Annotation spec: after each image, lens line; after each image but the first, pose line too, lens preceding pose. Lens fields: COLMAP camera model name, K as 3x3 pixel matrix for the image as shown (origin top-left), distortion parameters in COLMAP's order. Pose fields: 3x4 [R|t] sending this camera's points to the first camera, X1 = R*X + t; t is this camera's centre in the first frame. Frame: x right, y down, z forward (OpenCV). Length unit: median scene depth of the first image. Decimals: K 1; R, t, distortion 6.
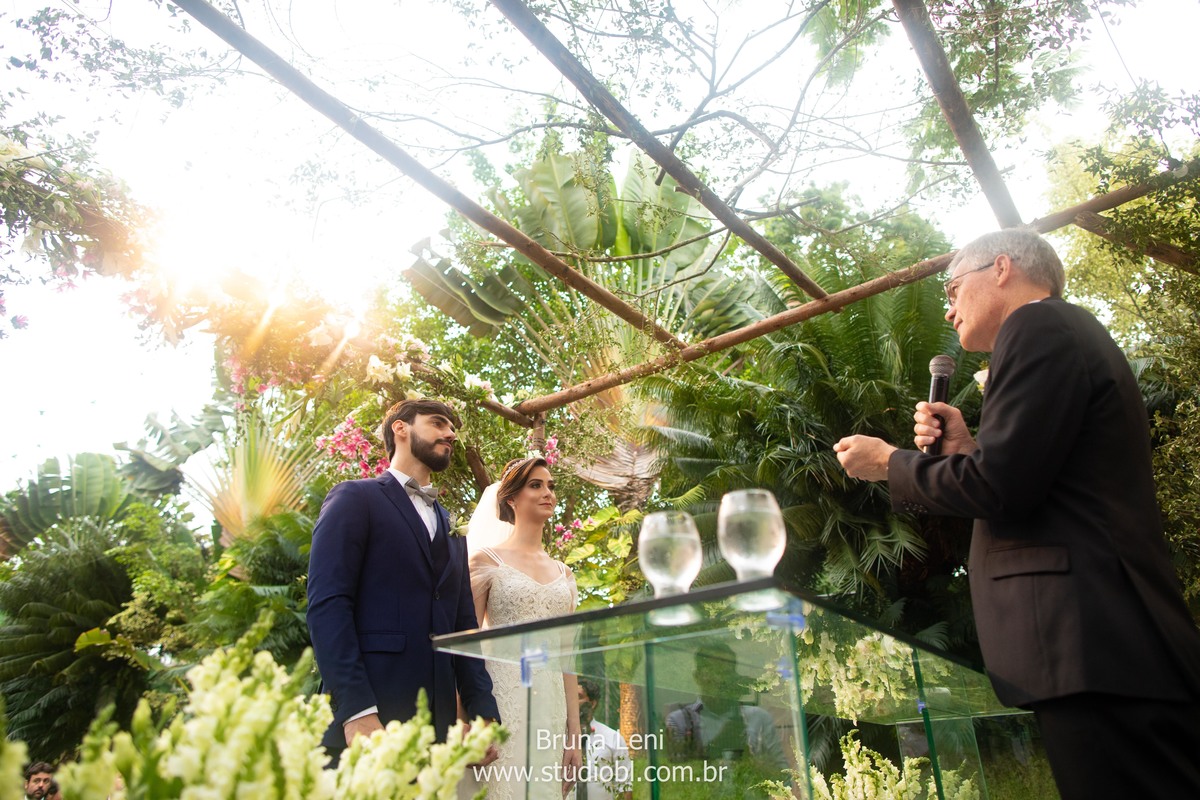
lens RADIAL K [[810.6, 0, 600.0], [0, 810.6, 400.0], [0, 0, 1]] dist [-0.060441, 0.048857]
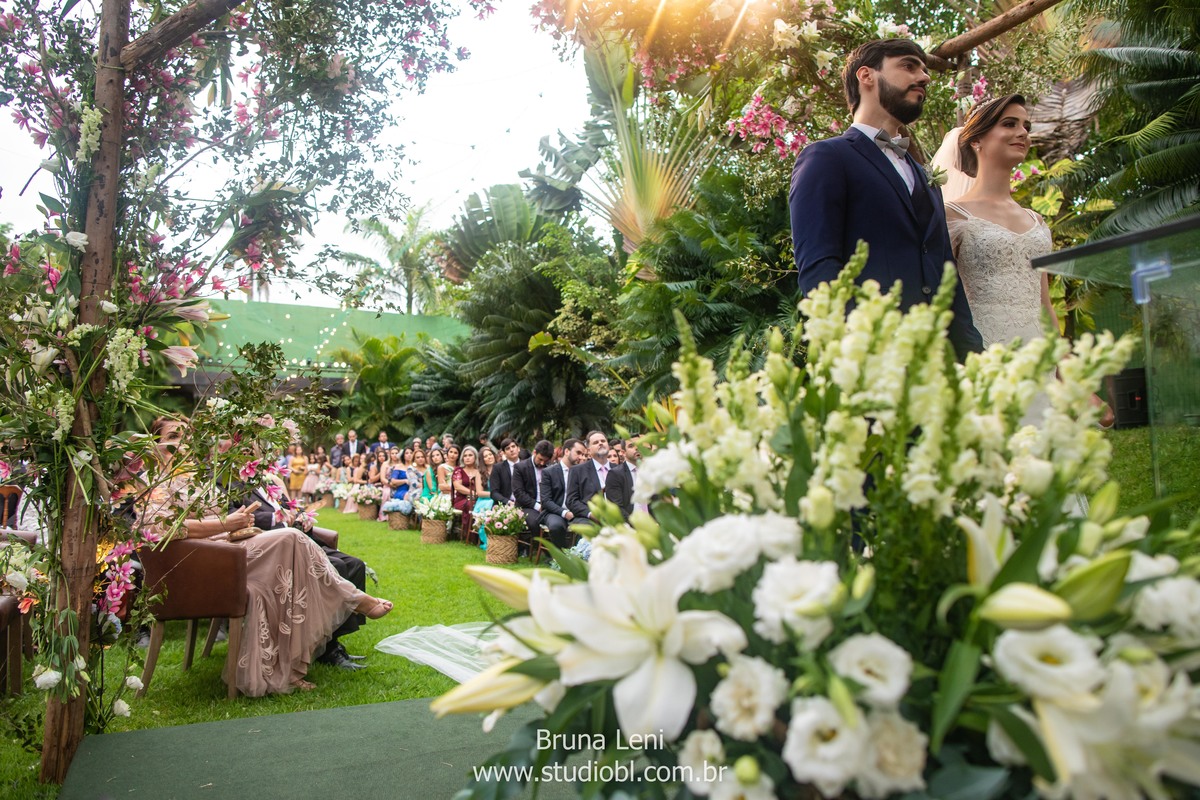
lens RADIAL K [[810.6, 0, 600.0], [0, 810.6, 400.0], [0, 0, 1]] dist [-0.060441, 0.048857]
pose [[0.894232, -0.019142, -0.447194, -0.017745], [0.183068, 0.927342, 0.326380, 0.003856], [0.408454, -0.373726, 0.832763, -0.003008]]
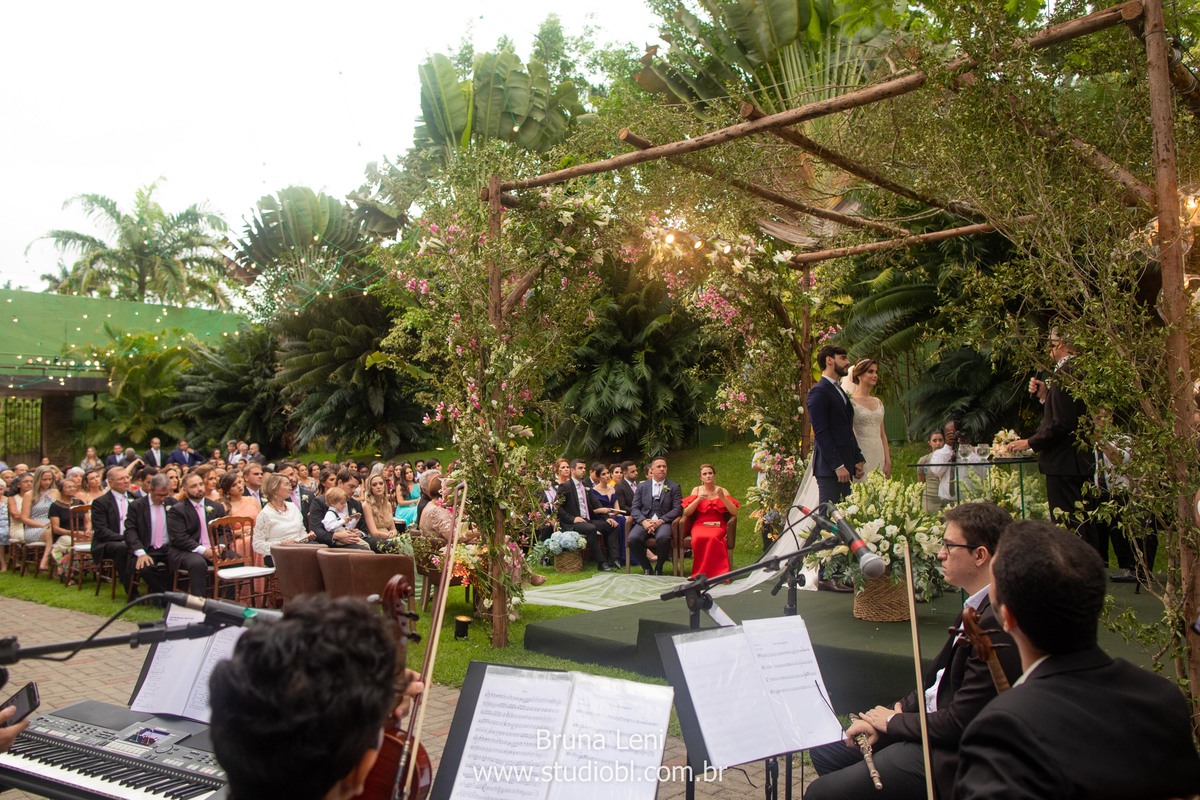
lens RADIAL K [[877.1, 0, 600.0], [0, 877.1, 400.0], [0, 0, 1]] dist [-0.037952, 0.000174]
pose [[0.992697, -0.010705, -0.120161, -0.104655], [0.056690, 0.920620, 0.386322, -0.159512], [0.106487, -0.390313, 0.914503, -0.278792]]
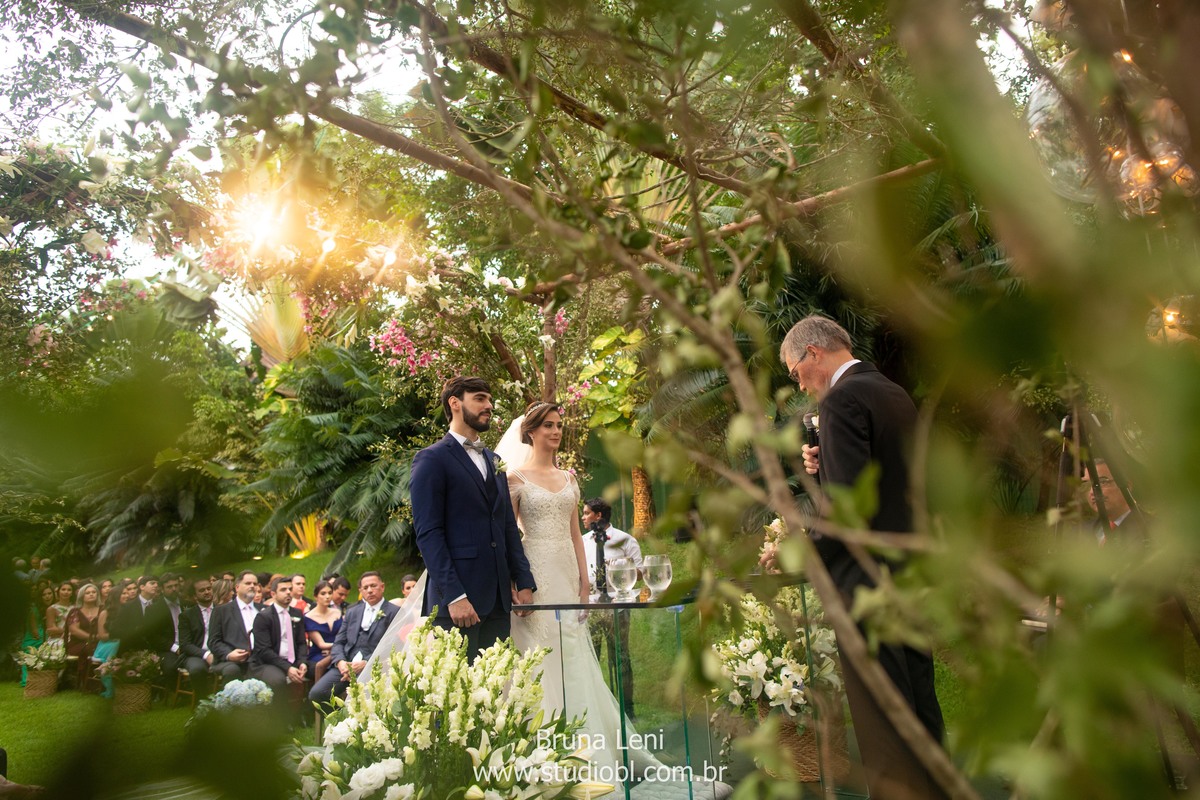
lens RADIAL K [[810.6, 0, 600.0], [0, 810.6, 400.0], [0, 0, 1]] dist [-0.060441, 0.048857]
pose [[0.998524, -0.049216, -0.022972, 0.007603], [0.053675, 0.958822, 0.278891, -0.058740], [0.008300, -0.279712, 0.960048, -0.063453]]
